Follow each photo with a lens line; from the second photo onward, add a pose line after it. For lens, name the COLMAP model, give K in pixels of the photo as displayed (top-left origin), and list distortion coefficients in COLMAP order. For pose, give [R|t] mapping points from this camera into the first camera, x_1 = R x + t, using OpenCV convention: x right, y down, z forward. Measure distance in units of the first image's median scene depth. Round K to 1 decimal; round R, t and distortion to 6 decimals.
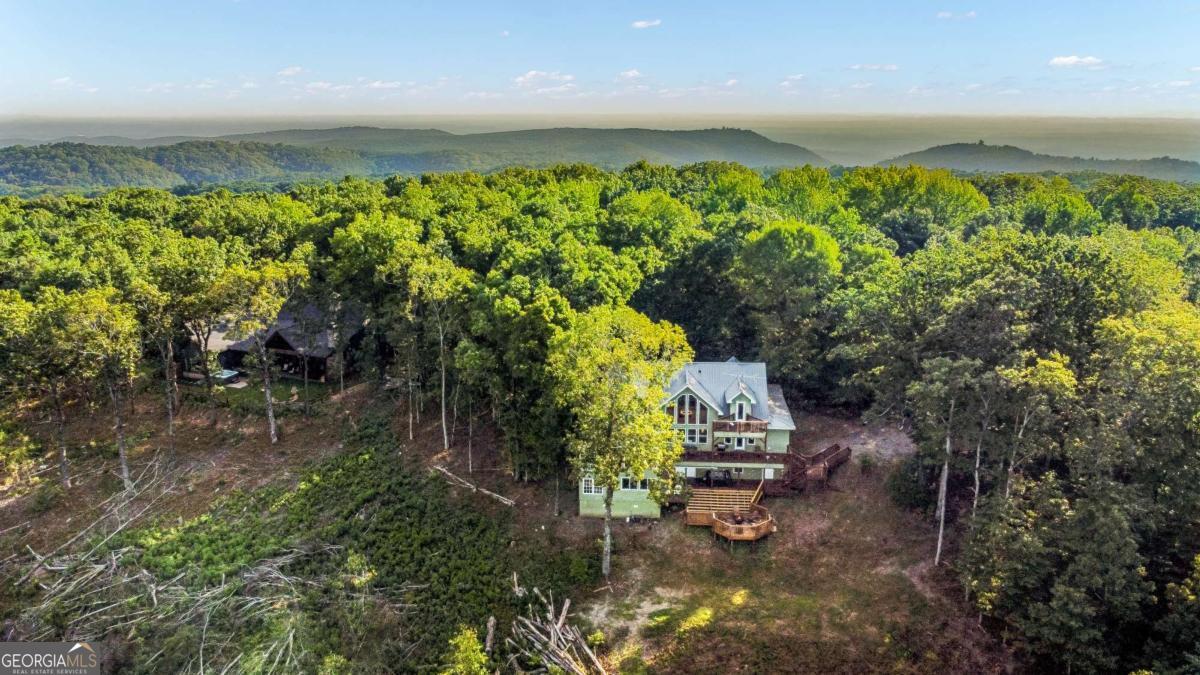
lens RADIAL K [[893.1, 0, 600.0], [0, 893.1, 337.5], [0, 0, 1]] dist [0.004815, 0.000488]
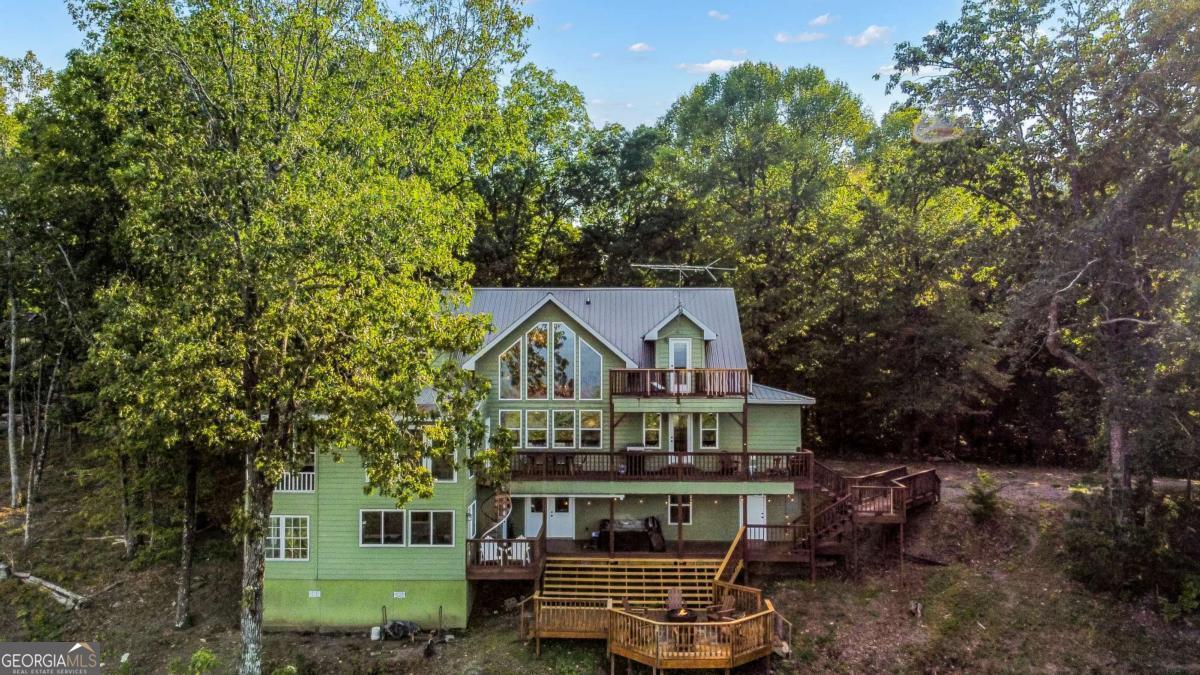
lens RADIAL K [[893.1, 0, 600.0], [0, 893.1, 337.5], [0, 0, 1]] dist [0.004815, 0.000488]
pose [[0.998216, 0.007974, 0.059164, 0.097469], [0.007075, 0.968255, -0.249863, 0.176562], [-0.059278, 0.249836, 0.966472, 0.609452]]
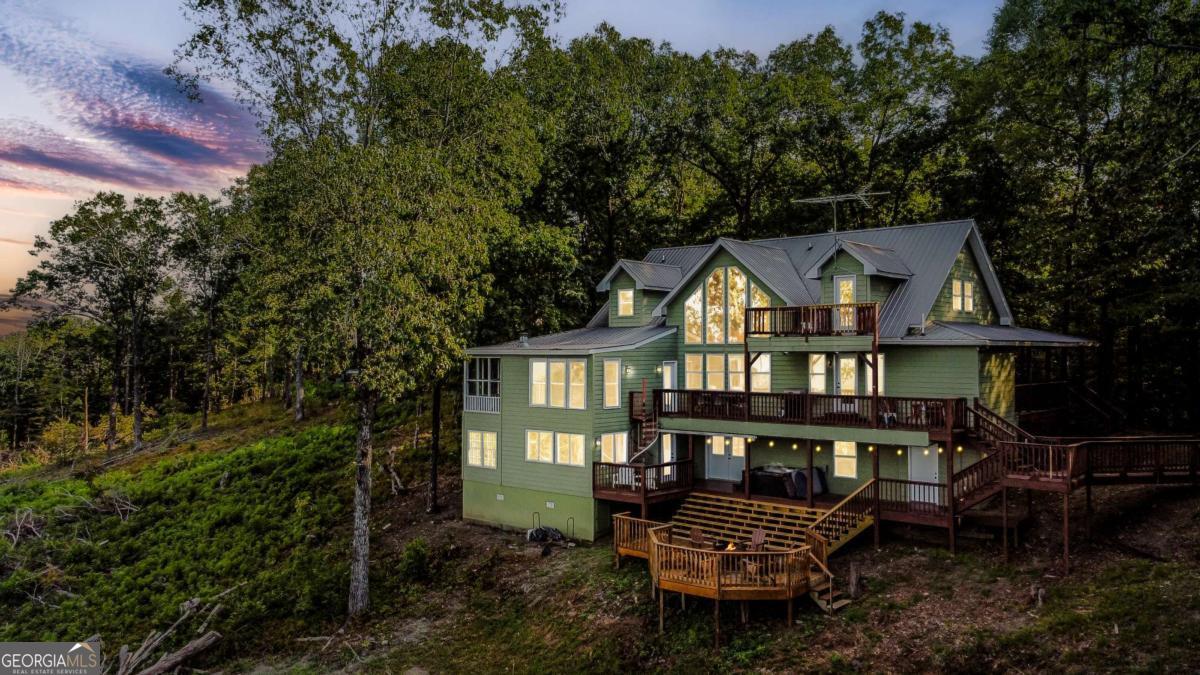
lens RADIAL K [[893.1, 0, 600.0], [0, 893.1, 337.5], [0, 0, 1]] dist [0.004815, 0.000488]
pose [[0.791285, -0.011588, -0.611338, 0.314439], [-0.139471, 0.970042, -0.198911, 0.190086], [0.595329, 0.242659, 0.765964, 0.661412]]
